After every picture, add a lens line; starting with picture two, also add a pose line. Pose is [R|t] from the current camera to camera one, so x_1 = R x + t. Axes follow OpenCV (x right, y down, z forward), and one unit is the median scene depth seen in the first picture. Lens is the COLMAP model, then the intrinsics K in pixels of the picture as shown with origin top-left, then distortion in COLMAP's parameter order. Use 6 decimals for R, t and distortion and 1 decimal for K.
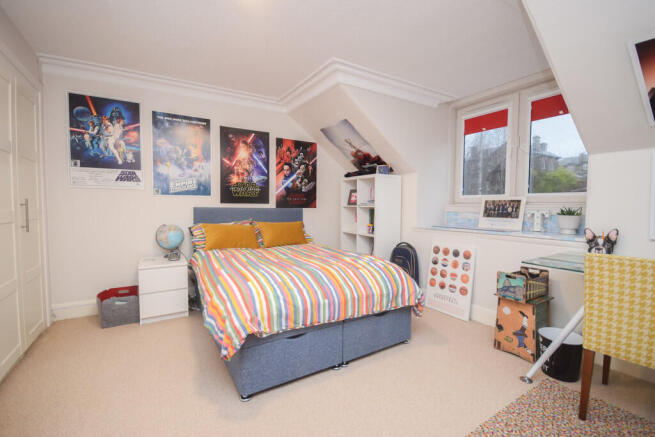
lens RADIAL K [[298.0, 0, 321.8], [0, 298.0, 216.8], [0, 0, 1]] dist [-0.001207, -0.000374]
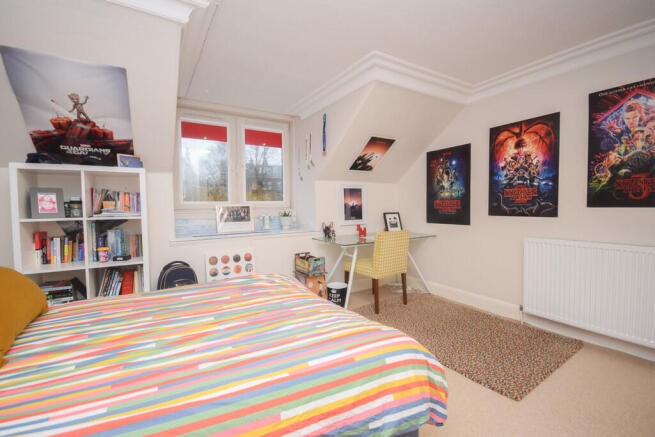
lens RADIAL K [[298.0, 0, 321.8], [0, 298.0, 216.8], [0, 0, 1]] dist [-0.001207, -0.000374]
pose [[0.014845, -0.032408, 0.999364, -0.550156], [0.068939, 0.997129, 0.031312, -0.030478], [-0.997510, 0.068430, 0.017037, 0.670447]]
